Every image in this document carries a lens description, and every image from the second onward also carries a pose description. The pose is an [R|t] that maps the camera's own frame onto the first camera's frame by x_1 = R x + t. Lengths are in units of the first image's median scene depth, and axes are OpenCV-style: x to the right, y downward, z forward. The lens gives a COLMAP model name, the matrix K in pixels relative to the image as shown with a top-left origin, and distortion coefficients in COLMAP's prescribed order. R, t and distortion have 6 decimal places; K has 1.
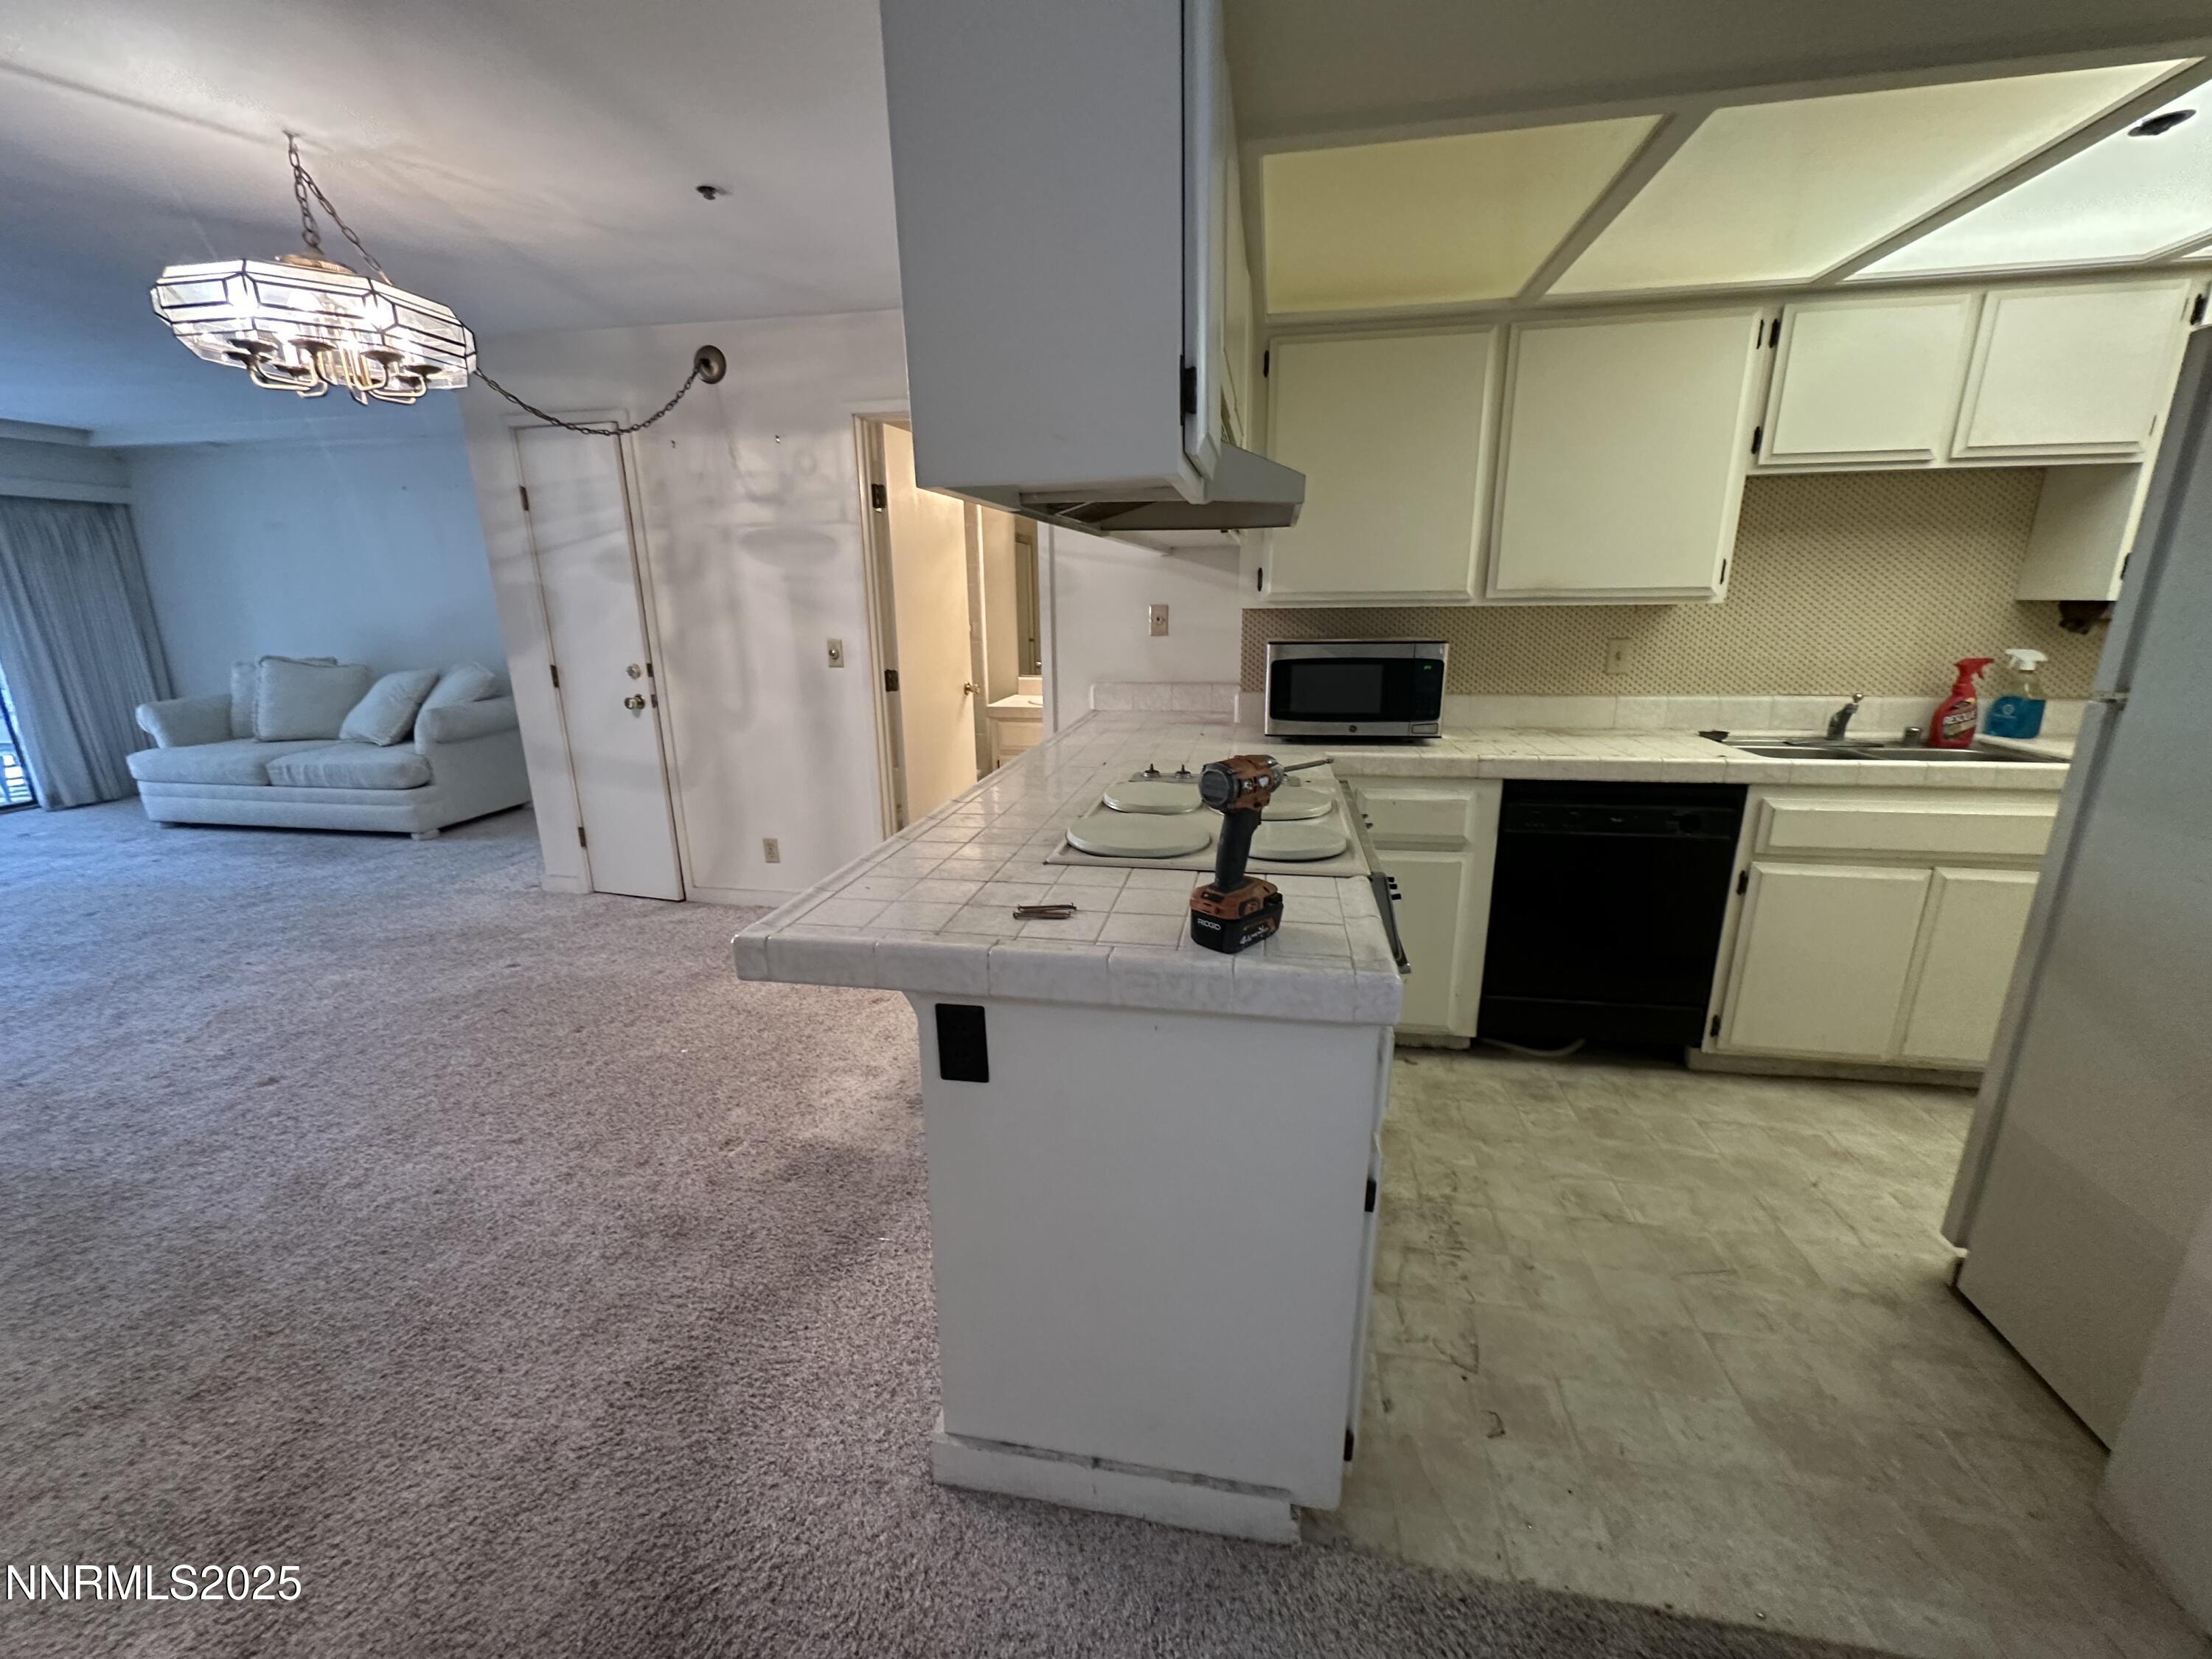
lens RADIAL K [[880.0, 0, 1106.0], [0, 880.0, 829.5], [0, 0, 1]] dist [-0.004513, -0.000190]
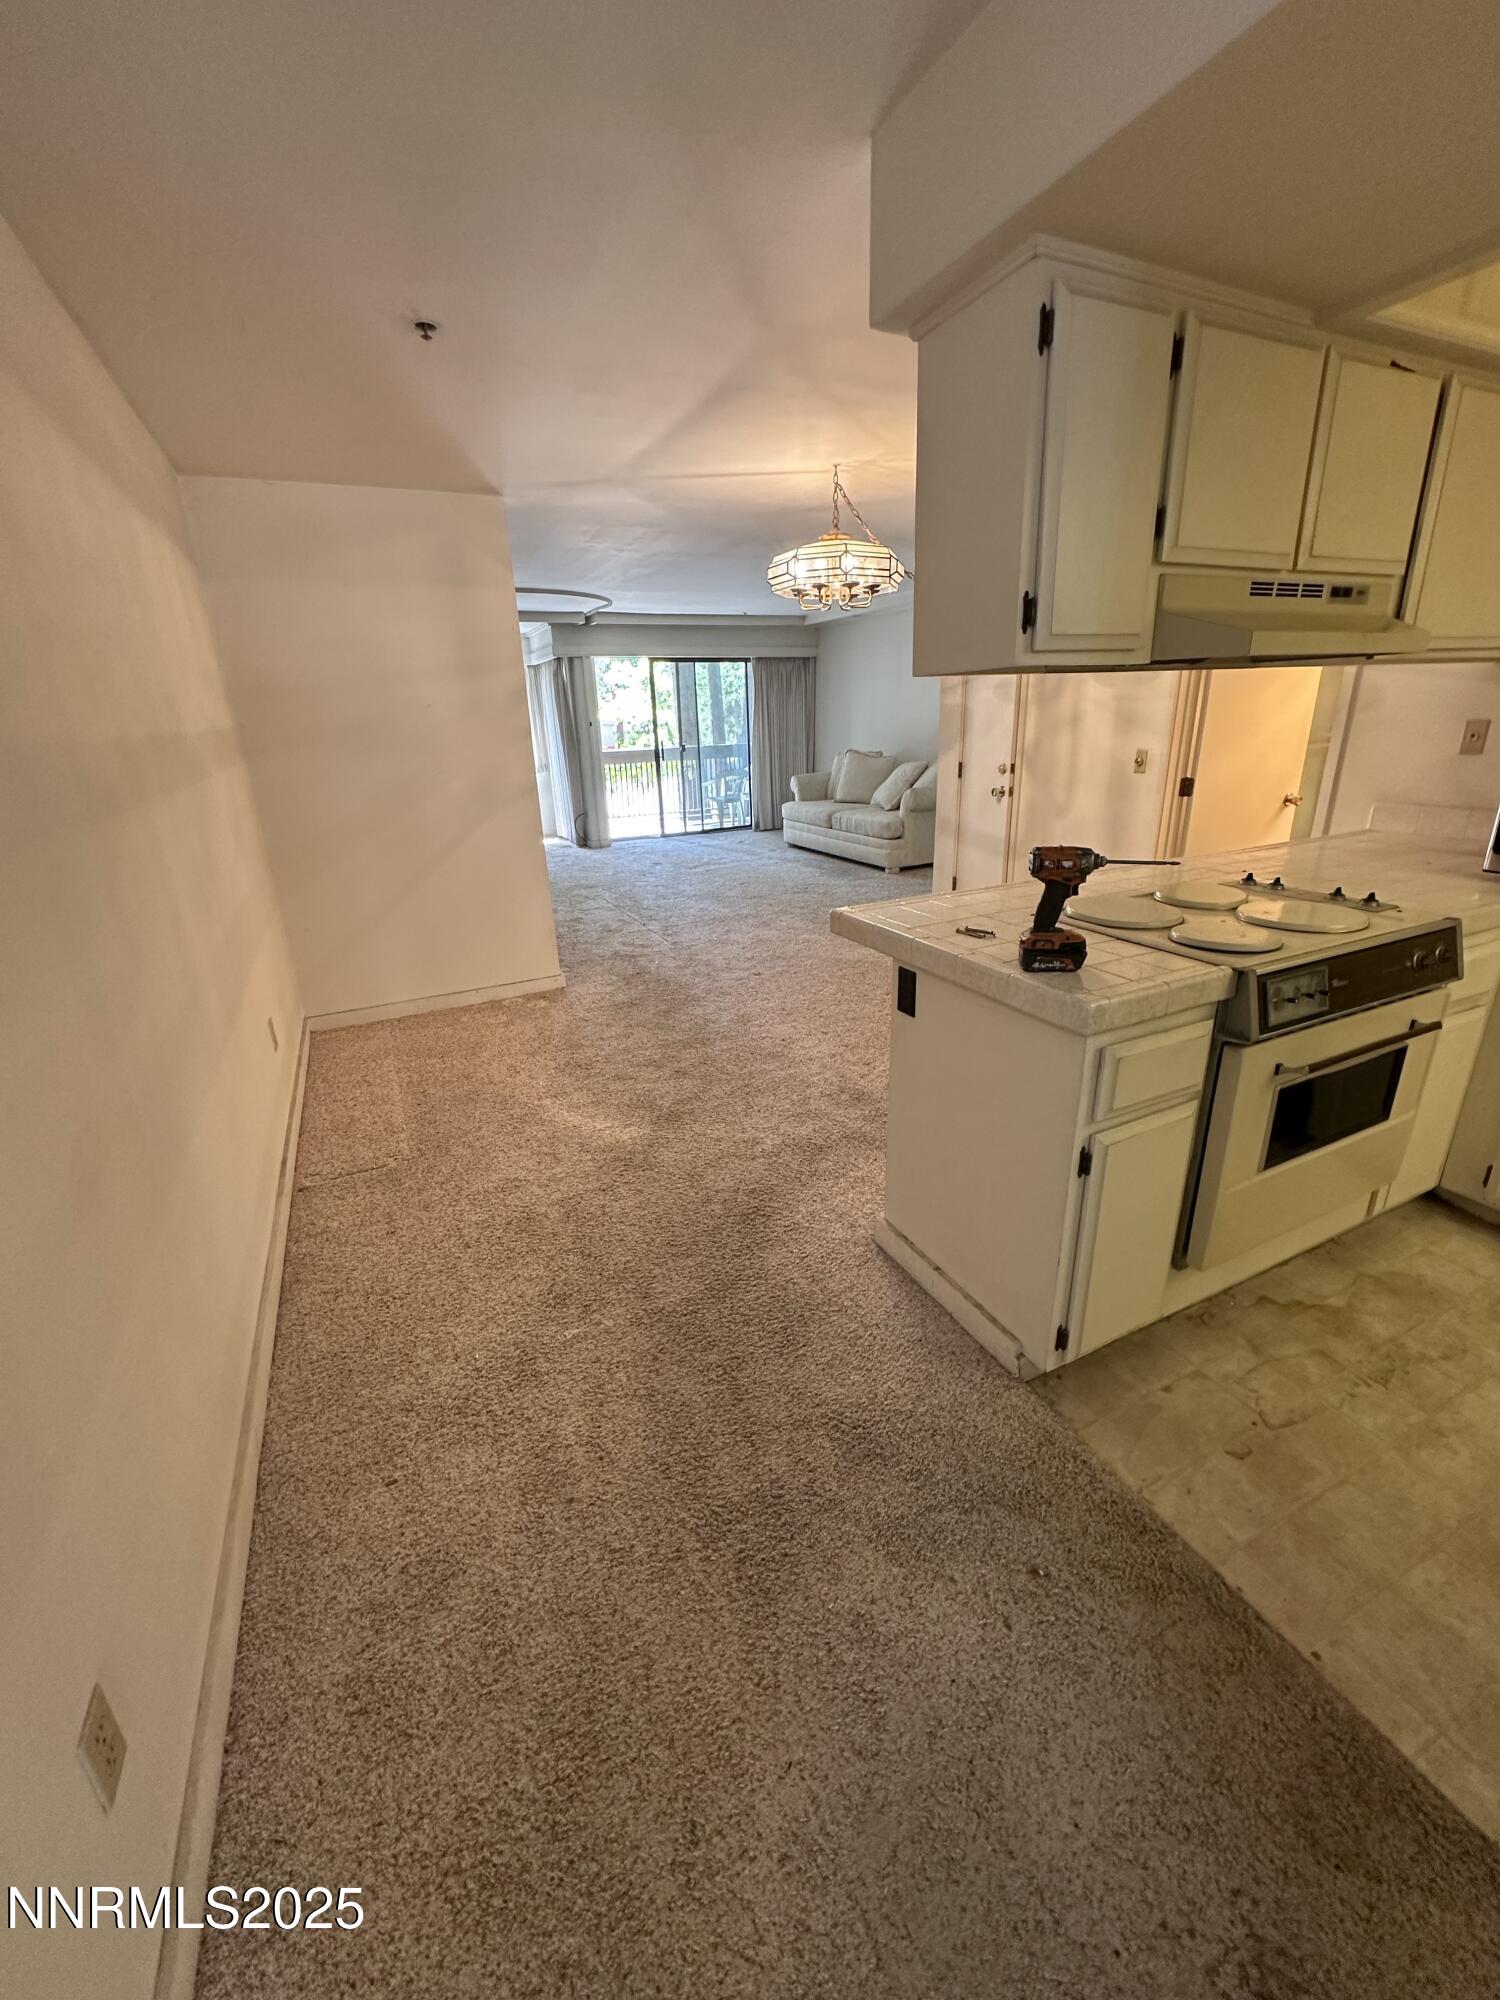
lens RADIAL K [[795.7, 0, 750.0], [0, 795.7, 1000.0], [0, 0, 1]] dist [-0.004513, -0.000190]
pose [[0.588991, 0.263125, -0.764104, 0.392299], [-0.181137, 0.964437, 0.192486, 0.002761], [0.787578, 0.025036, 0.615706, -0.107231]]
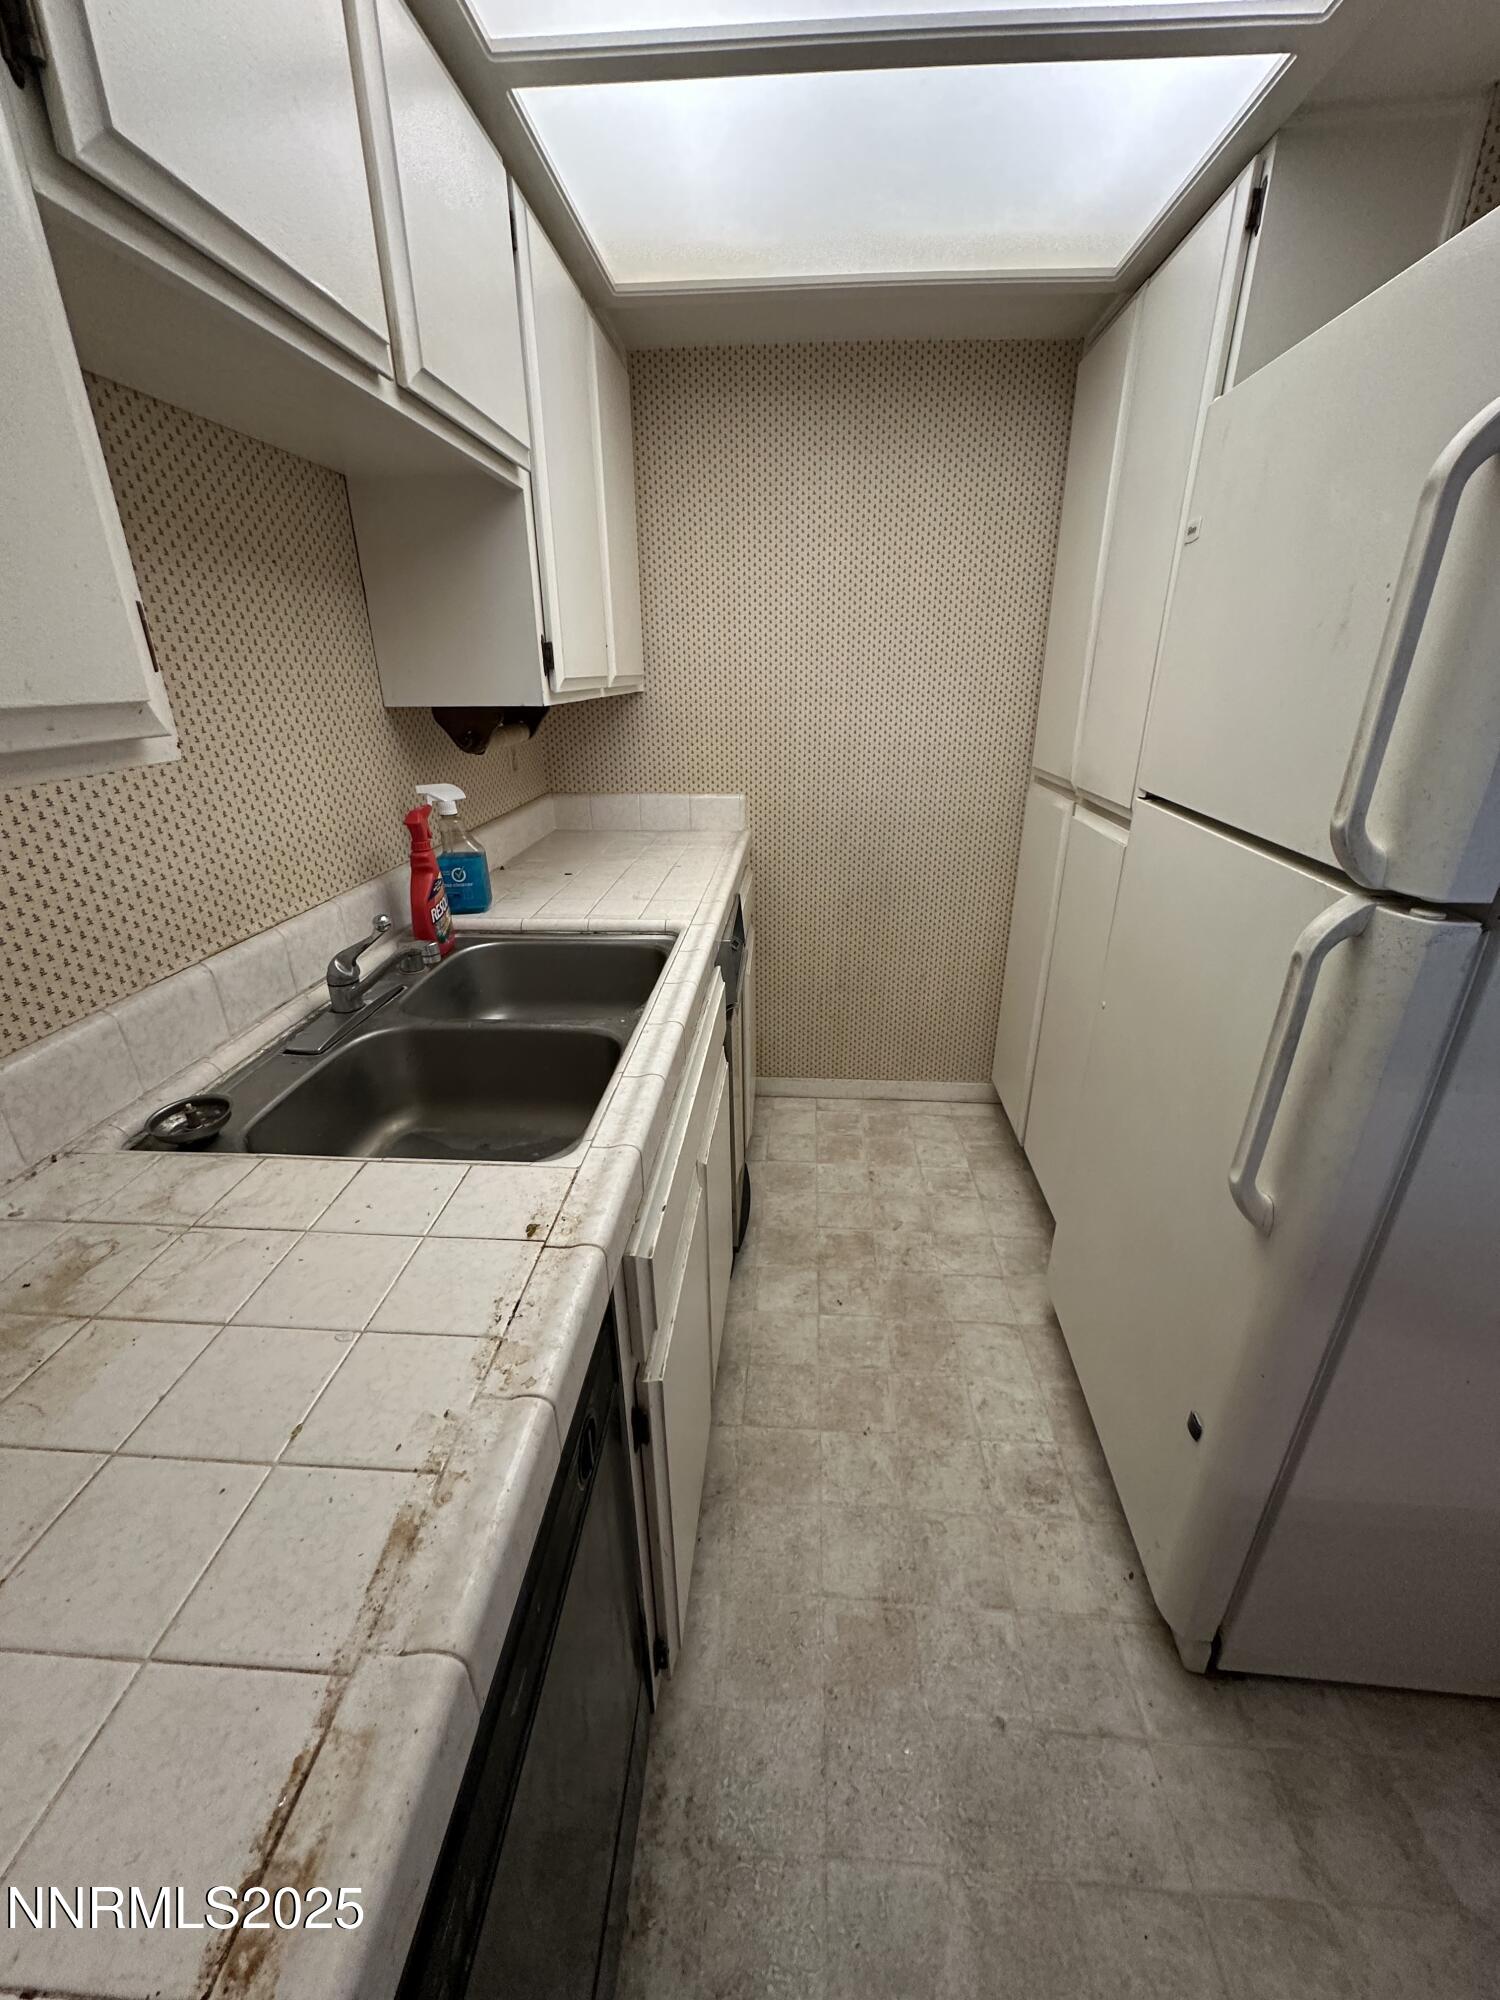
lens RADIAL K [[795.7, 0, 750.0], [0, 795.7, 1000.0], [0, 0, 1]] dist [-0.004513, -0.000190]
pose [[-0.120498, -0.369693, 0.921307, 0.226157], [0.261948, 0.883336, 0.388717, -0.127696], [-0.957530, 0.288175, -0.009599, 0.453564]]
